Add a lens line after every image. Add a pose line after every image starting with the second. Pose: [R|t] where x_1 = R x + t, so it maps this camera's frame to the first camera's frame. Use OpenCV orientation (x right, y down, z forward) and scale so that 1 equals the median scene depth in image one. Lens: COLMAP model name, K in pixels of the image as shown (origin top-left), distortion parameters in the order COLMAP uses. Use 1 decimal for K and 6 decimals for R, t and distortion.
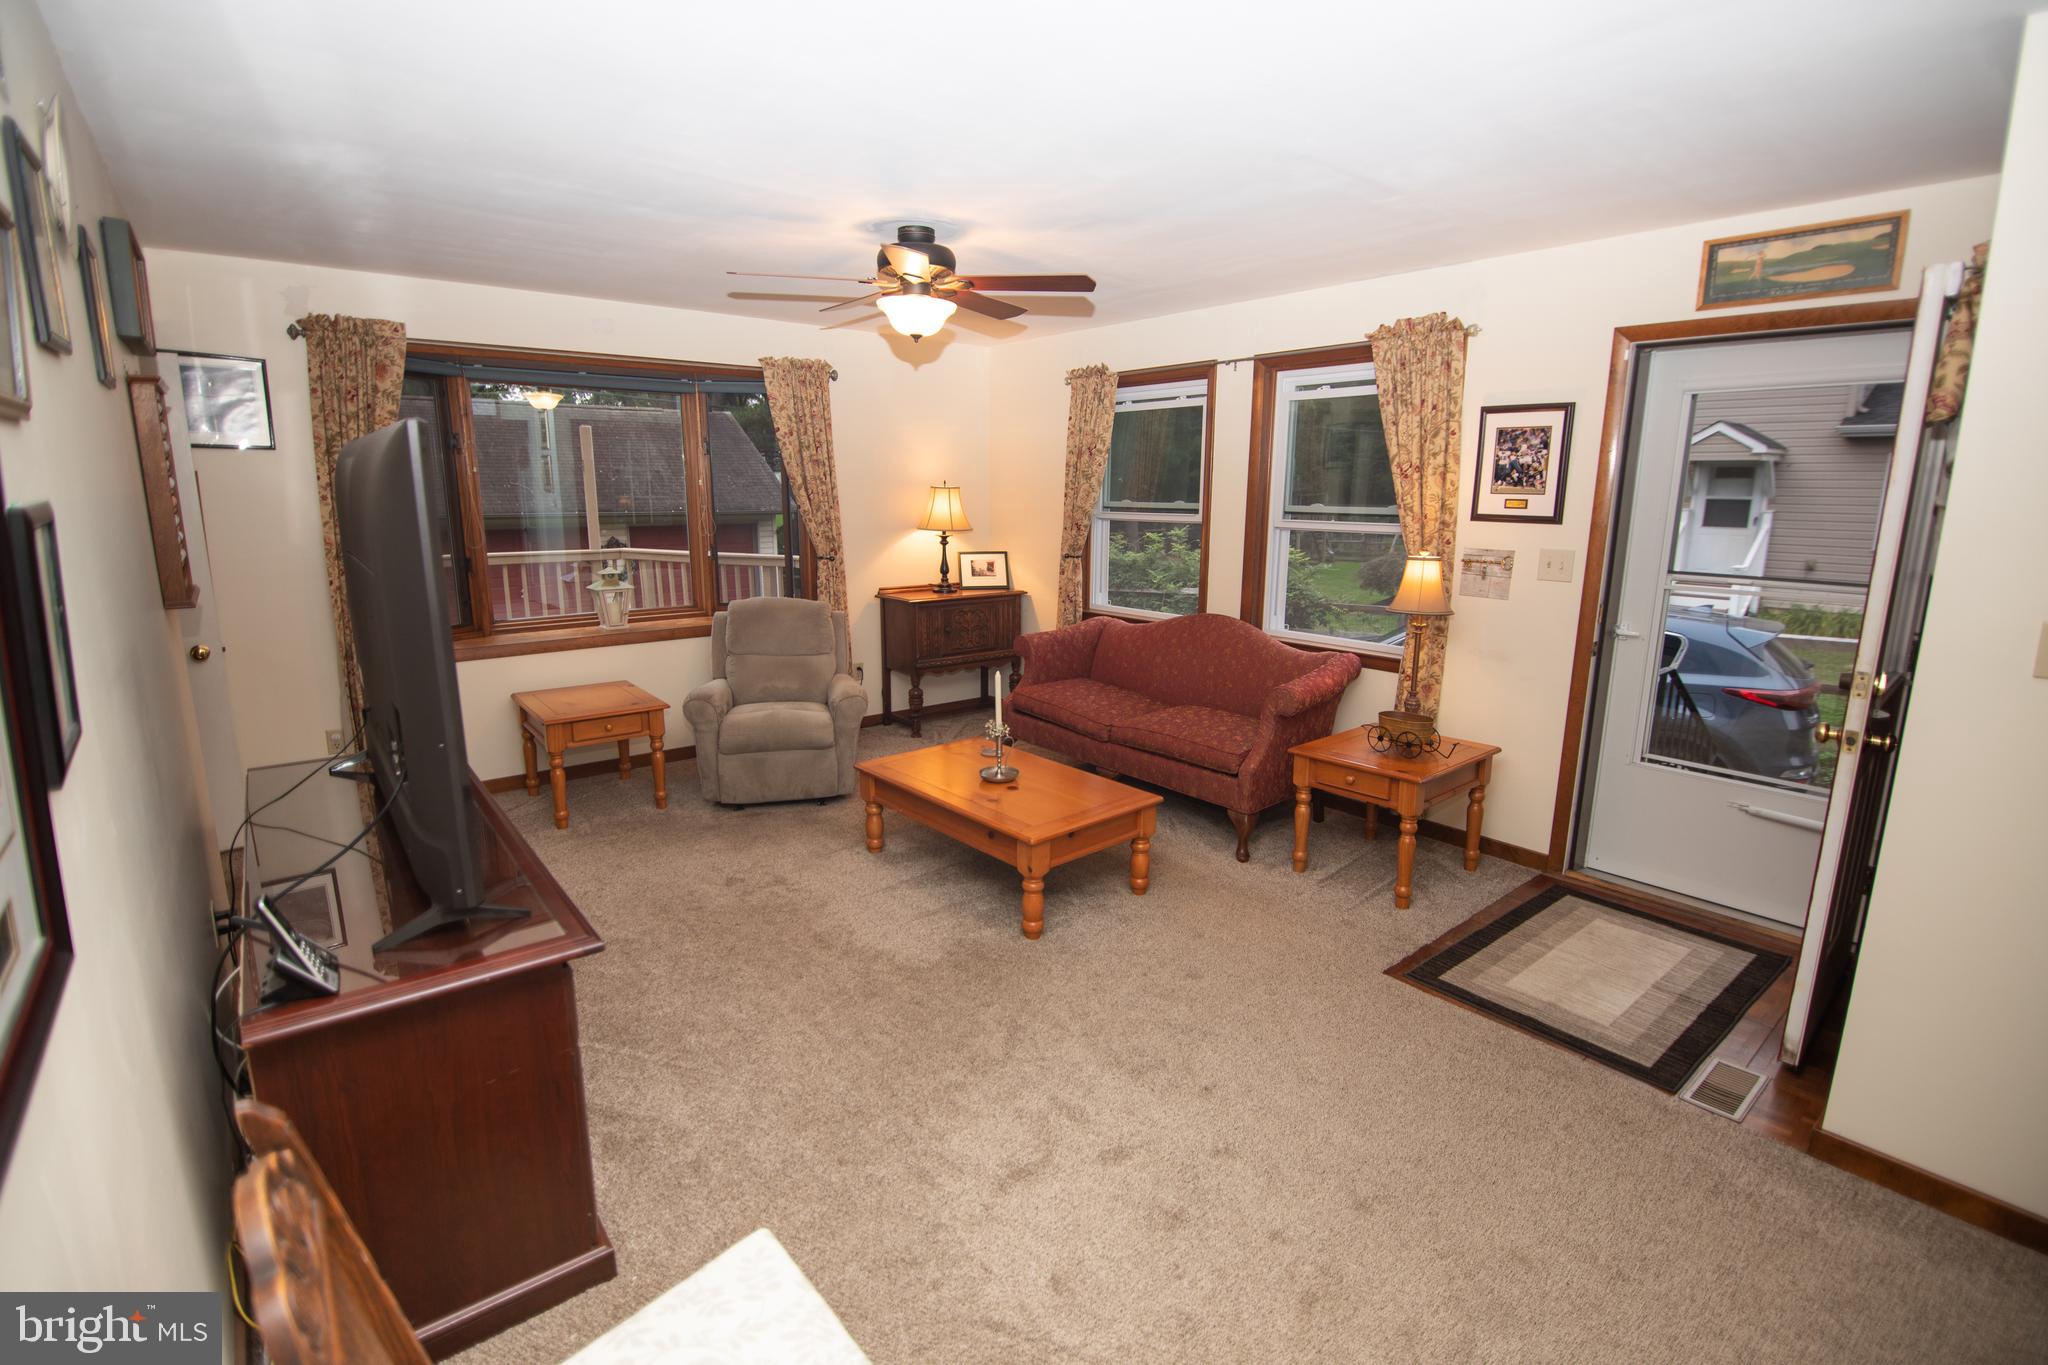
lens RADIAL K [[922.9, 0, 1024.8], [0, 922.9, 669.8], [0, 0, 1]] dist [-0.002845, -0.009456]
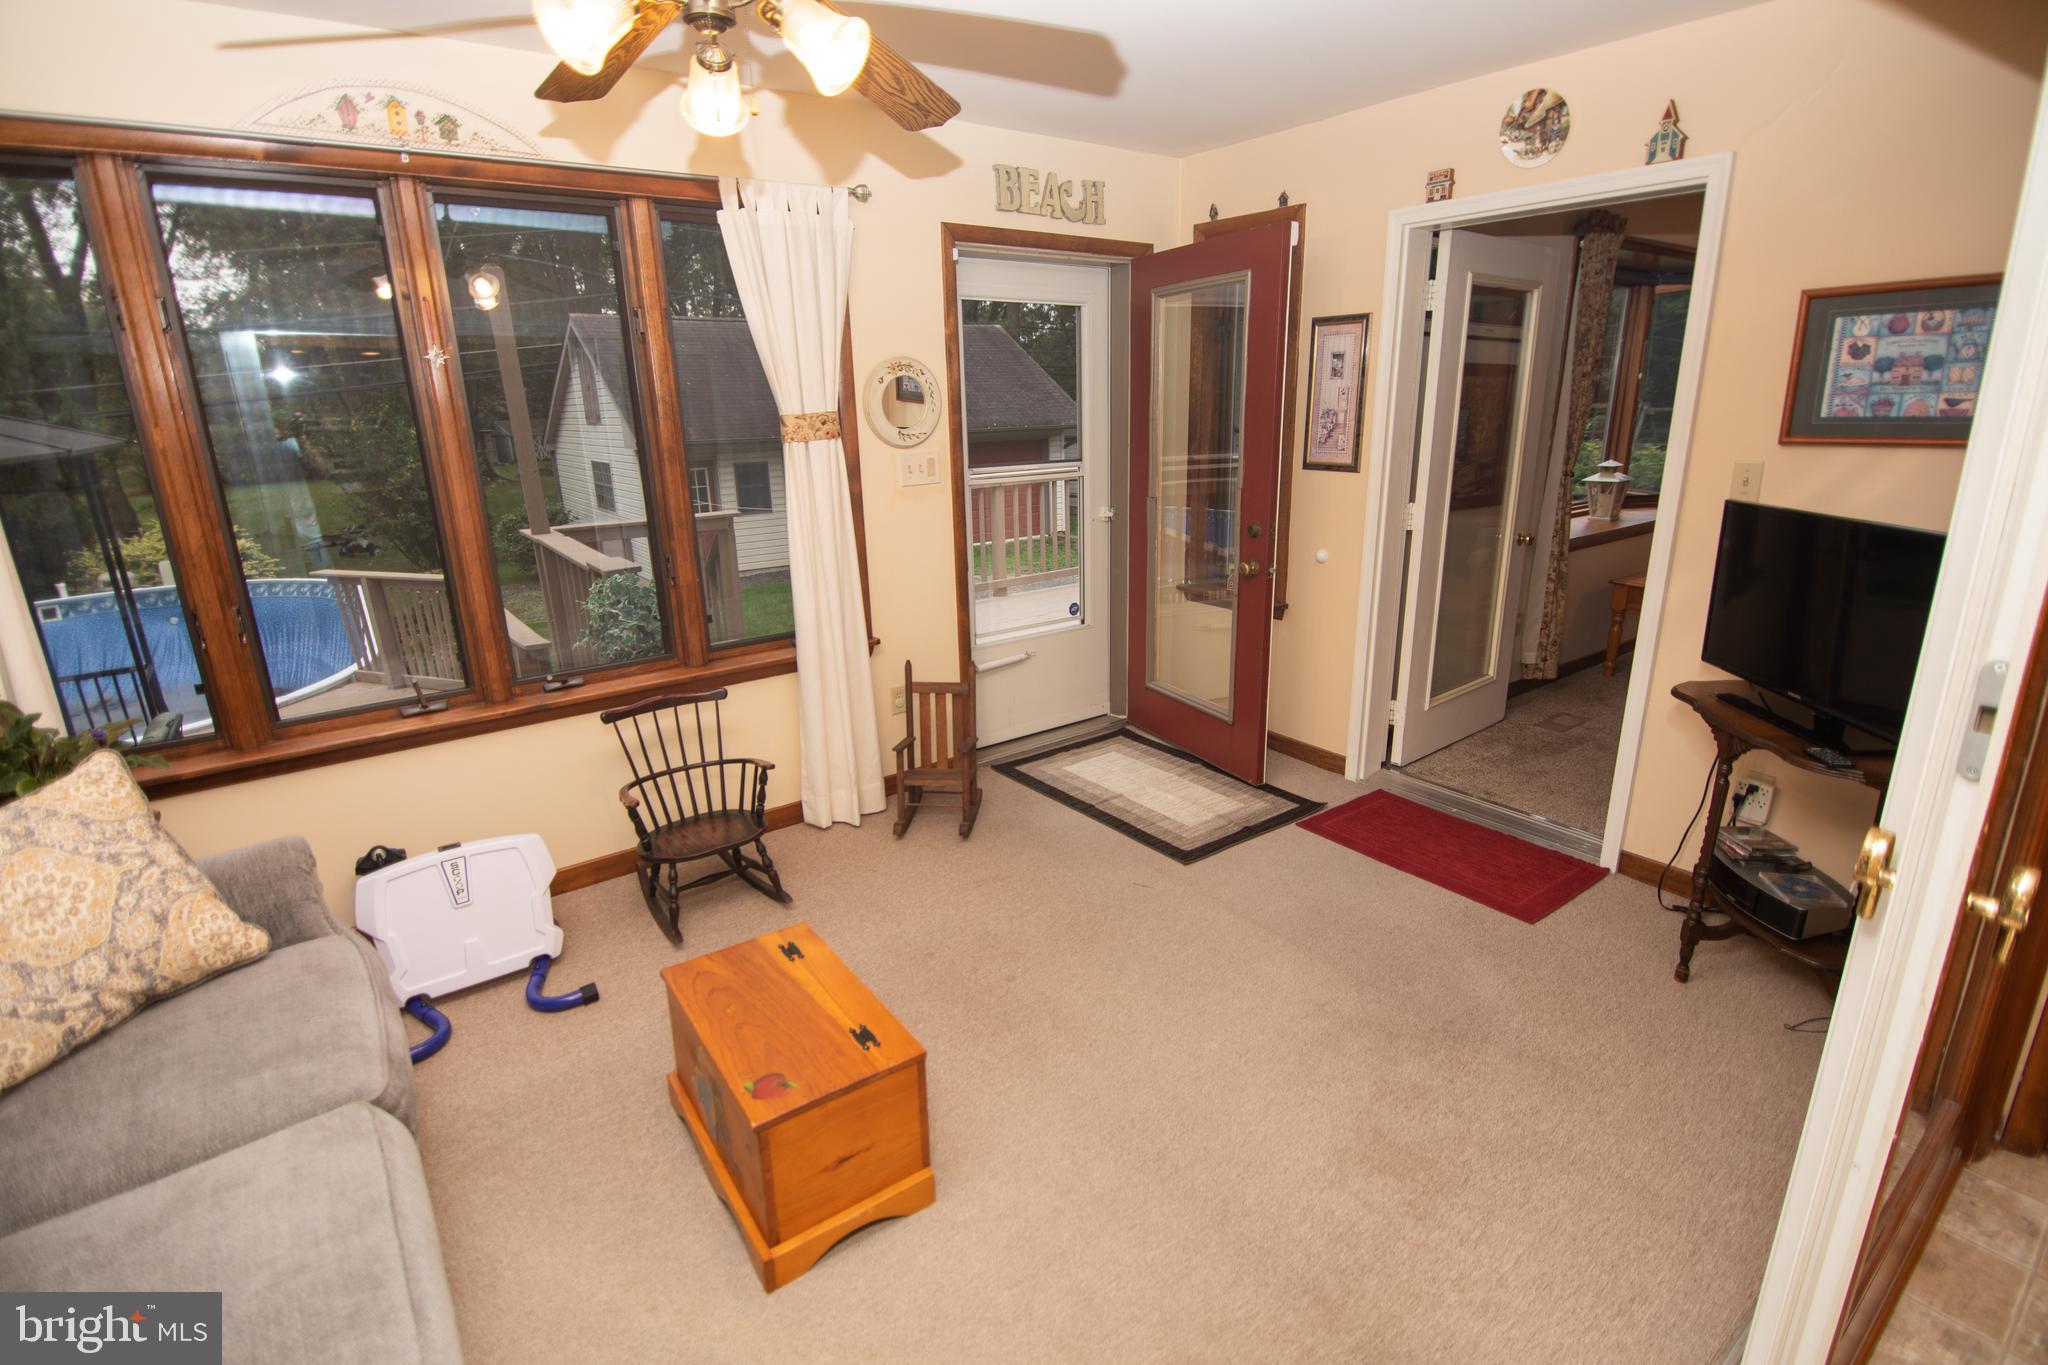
lens RADIAL K [[922.9, 0, 1024.8], [0, 922.9, 669.8], [0, 0, 1]] dist [-0.002845, -0.009456]
pose [[0.068473, -0.300645, 0.951275, -0.562037], [0.218904, 0.934804, 0.279683, -0.225965], [-0.973341, 0.189087, 0.129821, 1.003810]]
